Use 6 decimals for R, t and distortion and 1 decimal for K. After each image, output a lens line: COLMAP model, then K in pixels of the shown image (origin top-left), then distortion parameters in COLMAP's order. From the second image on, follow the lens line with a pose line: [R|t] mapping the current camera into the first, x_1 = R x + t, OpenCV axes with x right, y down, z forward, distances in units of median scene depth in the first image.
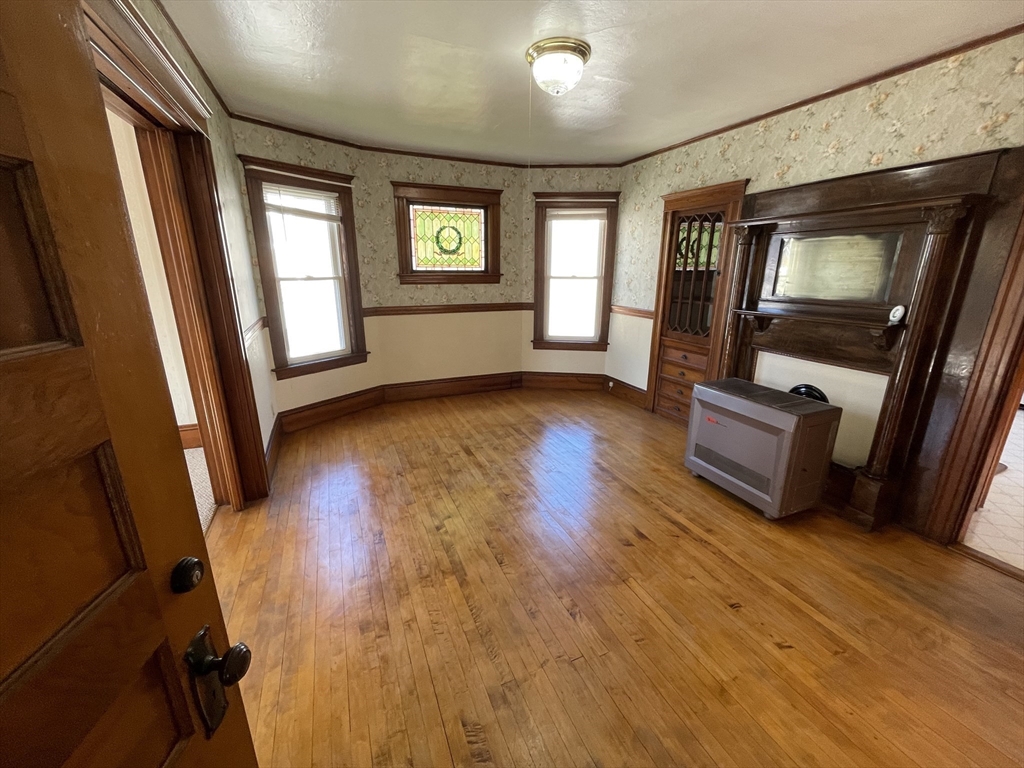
lens RADIAL K [[415.3, 0, 509.2], [0, 415.3, 385.3], [0, 0, 1]] dist [-0.001598, -0.000040]
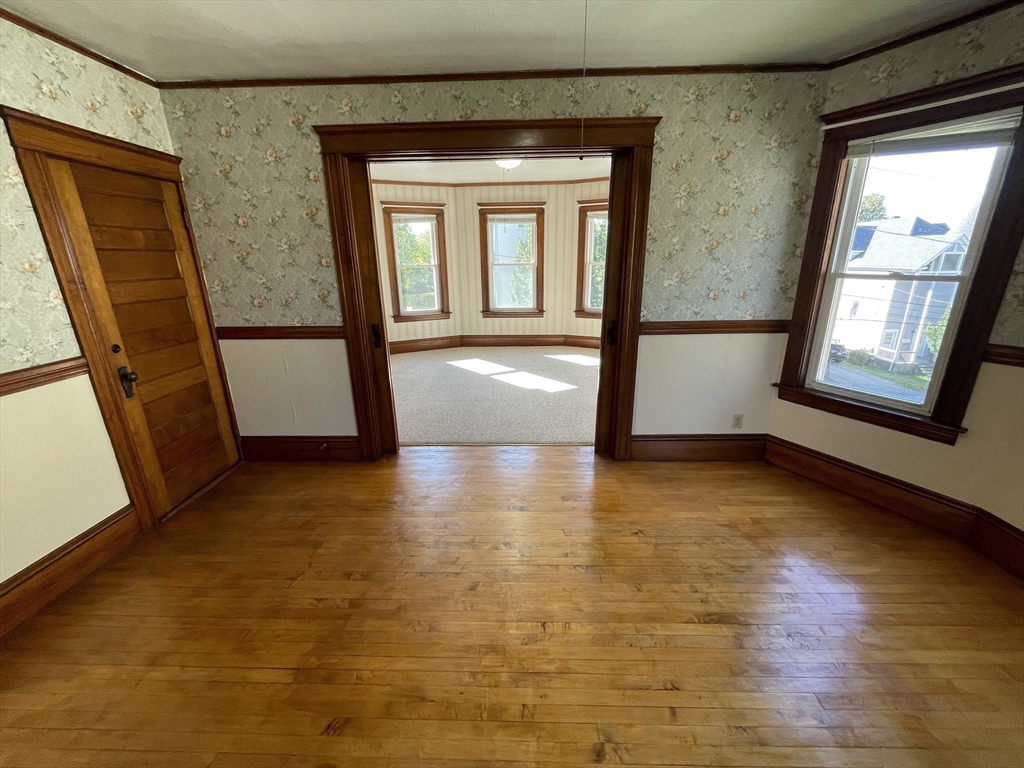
lens RADIAL K [[415.3, 0, 510.6], [0, 415.3, 383.2], [0, 0, 1]] dist [-0.001598, -0.000040]
pose [[-0.423844, 0.262506, -0.866861, 0.393304], [-0.239317, 0.890608, 0.386709, -0.247143], [0.873547, 0.371359, -0.314657, 0.854739]]
